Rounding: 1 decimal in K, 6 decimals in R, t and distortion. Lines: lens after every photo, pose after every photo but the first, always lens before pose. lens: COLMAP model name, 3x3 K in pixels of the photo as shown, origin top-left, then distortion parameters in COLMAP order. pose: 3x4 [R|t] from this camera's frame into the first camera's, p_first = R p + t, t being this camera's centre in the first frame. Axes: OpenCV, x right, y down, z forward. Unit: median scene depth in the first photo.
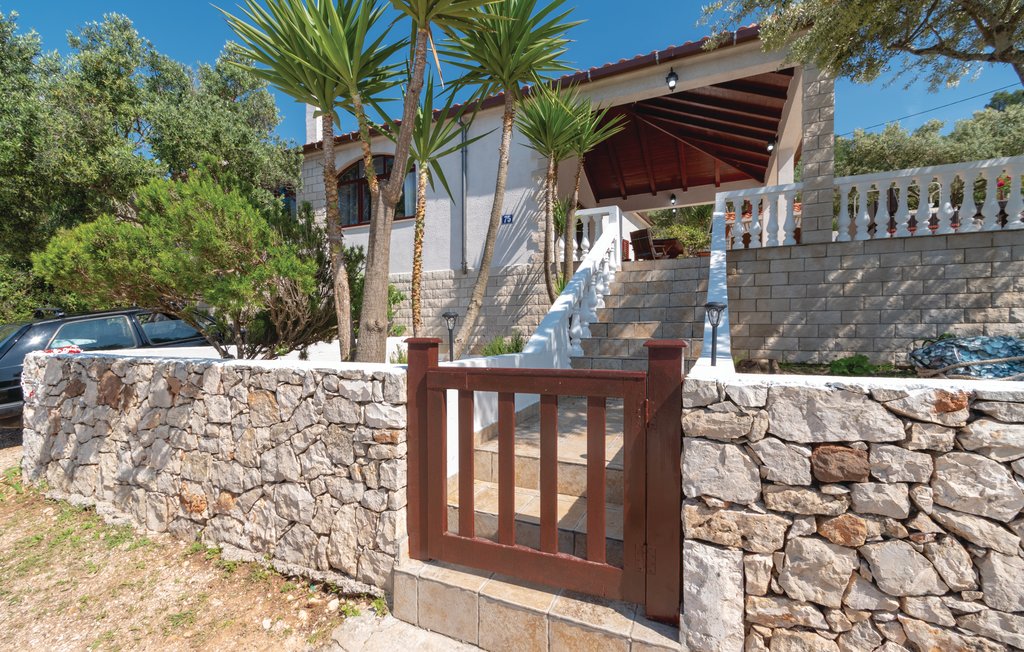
lens RADIAL K [[465.5, 0, 486.4], [0, 465.5, 327.4], [0, 0, 1]] dist [-0.000683, -0.000106]
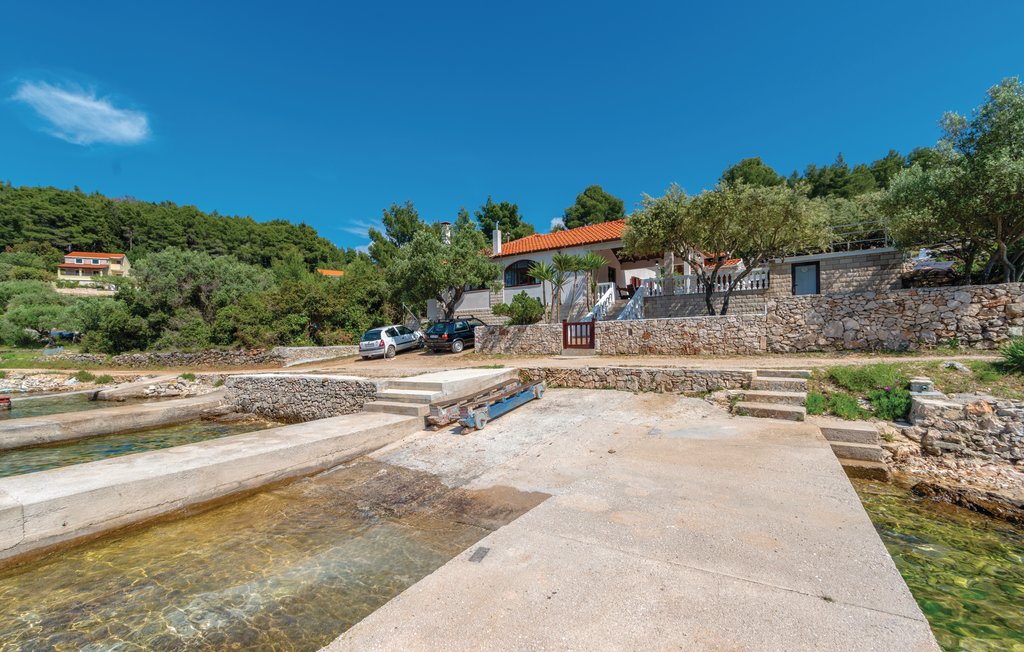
lens RADIAL K [[465.5, 0, 486.4], [0, 465.5, 327.4], [0, 0, 1]] dist [-0.000683, -0.000106]
pose [[0.989447, -0.017015, -0.143896, -0.177399], [0.012351, 0.999371, -0.033242, 0.223242], [0.144371, 0.031114, 0.989034, -3.826450]]
